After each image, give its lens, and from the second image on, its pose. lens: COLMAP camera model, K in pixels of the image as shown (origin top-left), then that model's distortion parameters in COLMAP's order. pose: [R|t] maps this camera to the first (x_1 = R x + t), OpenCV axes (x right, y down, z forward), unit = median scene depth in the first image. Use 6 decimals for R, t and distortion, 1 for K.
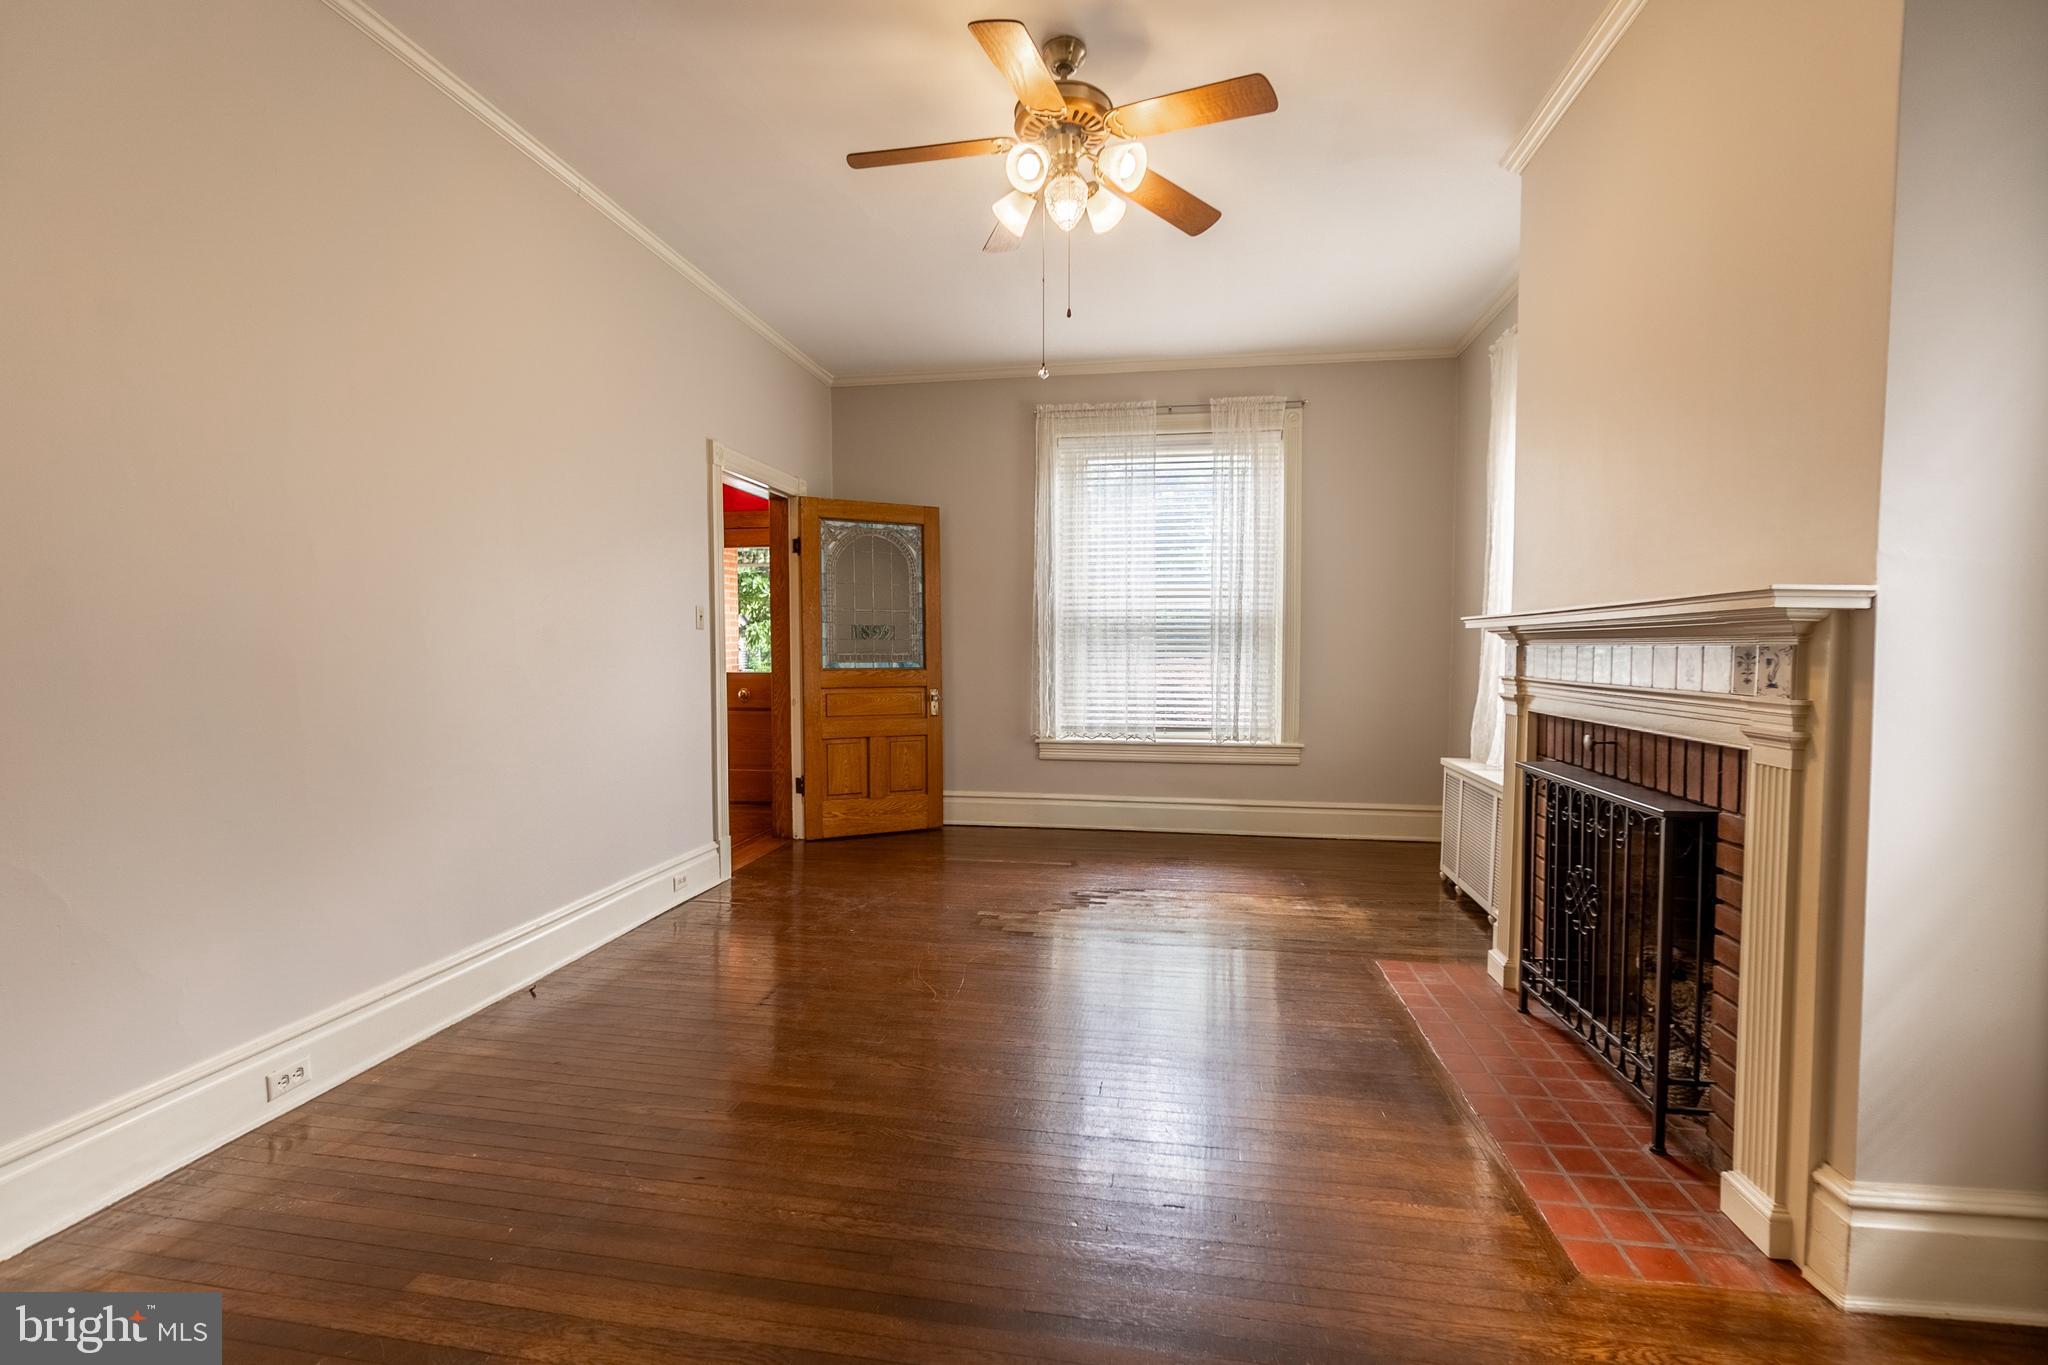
lens RADIAL K [[883.6, 0, 1025.9], [0, 883.6, 690.9], [0, 0, 1]] dist [0.000728, -0.000448]
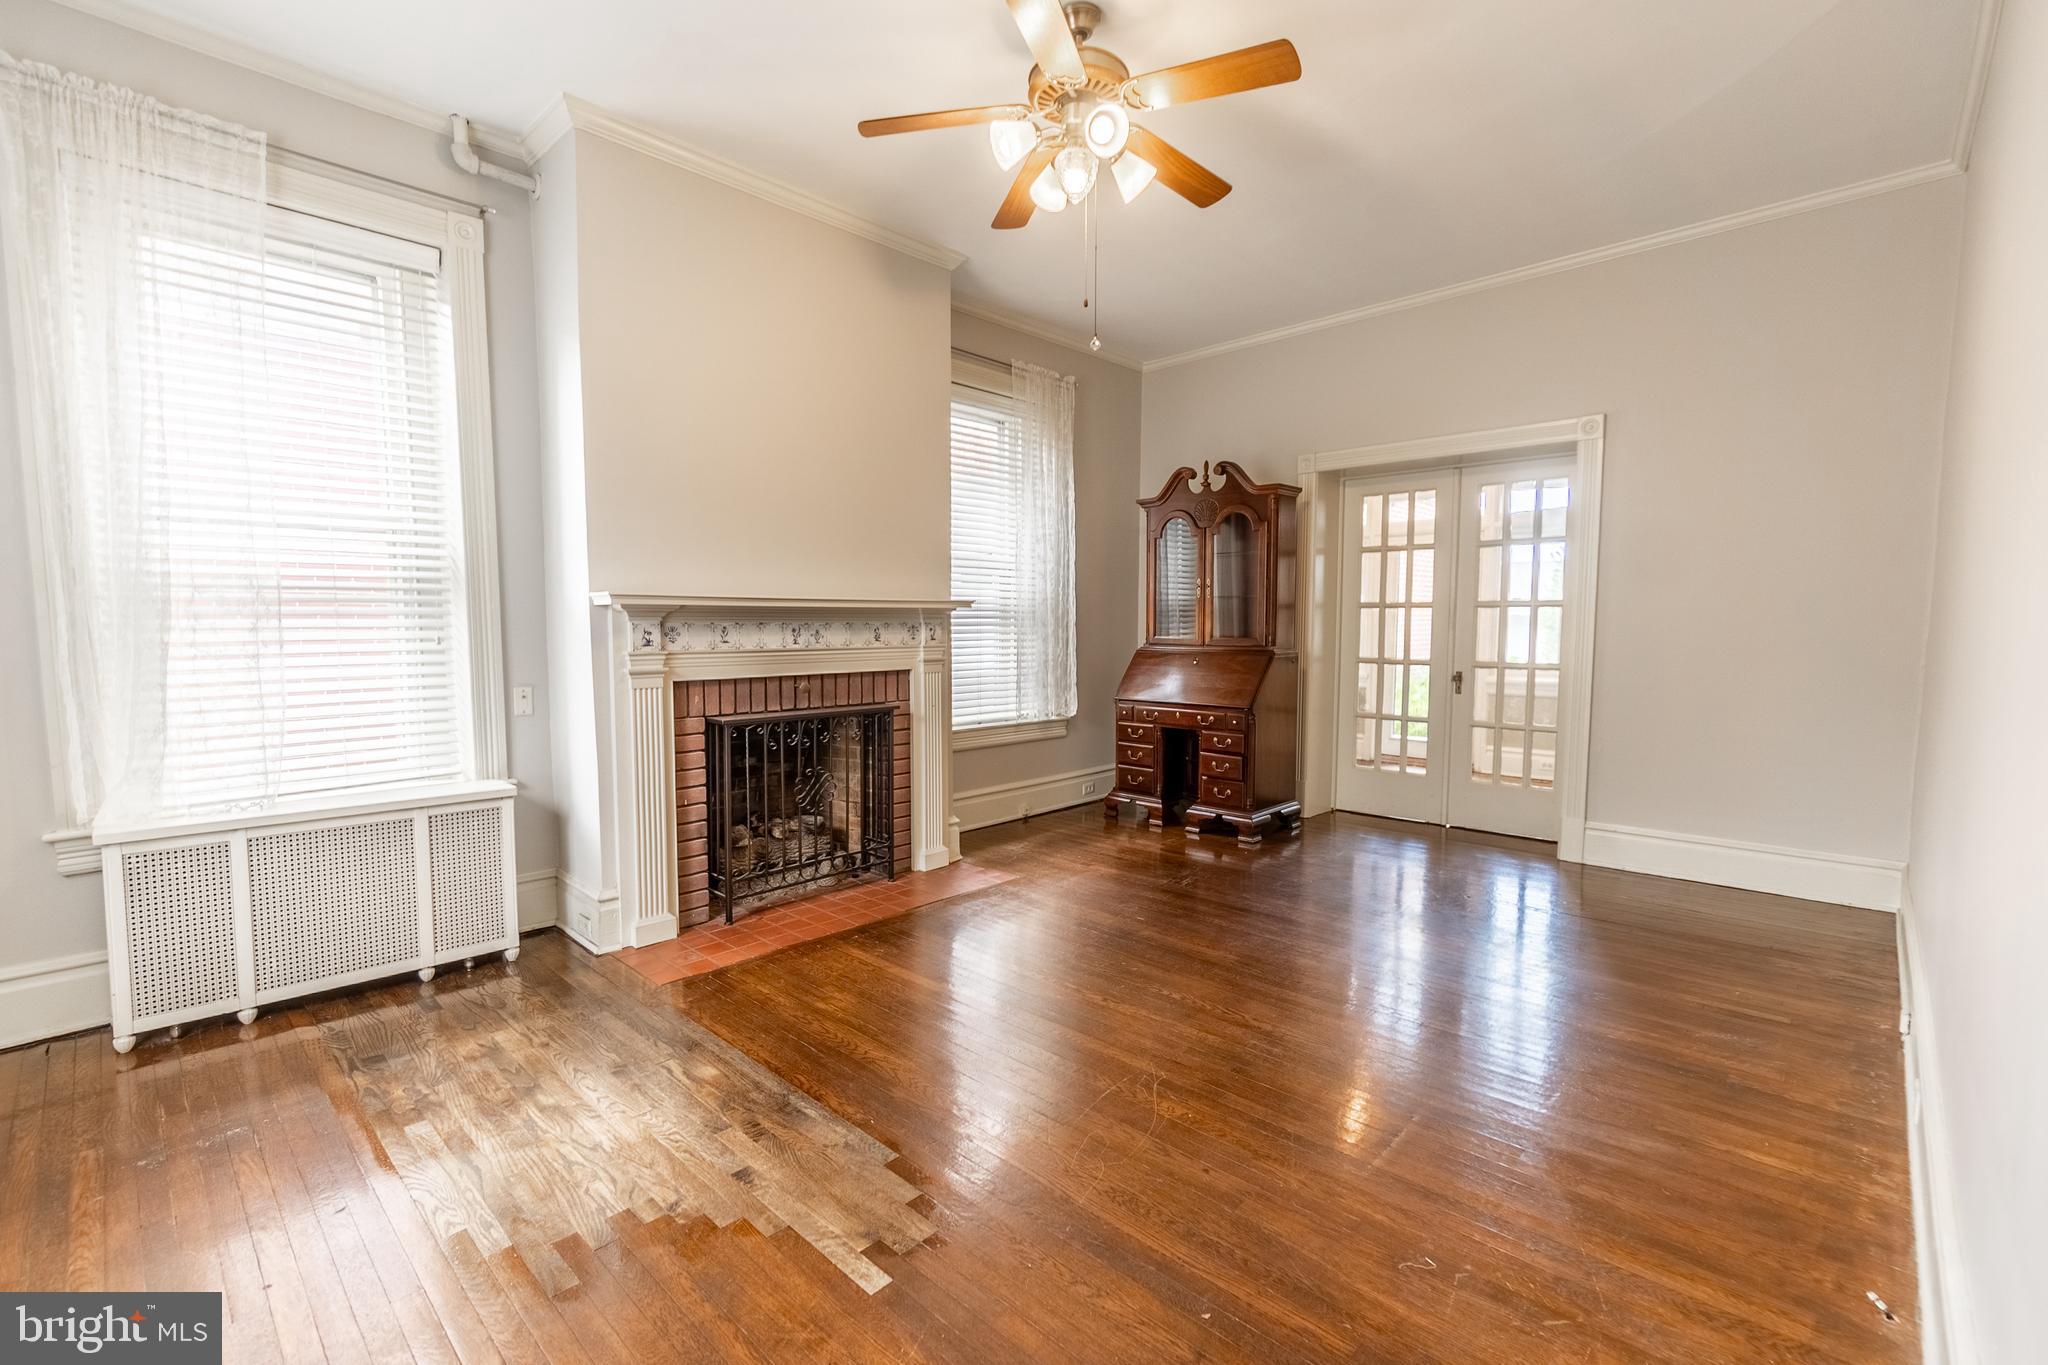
lens RADIAL K [[883.6, 0, 1025.9], [0, 883.6, 690.9], [0, 0, 1]] dist [0.000728, -0.000448]
pose [[-0.834132, -0.041972, 0.549965, -0.478643], [0.024210, 0.993353, 0.112530, -0.091498], [-0.551033, 0.107180, -0.827572, 1.926762]]
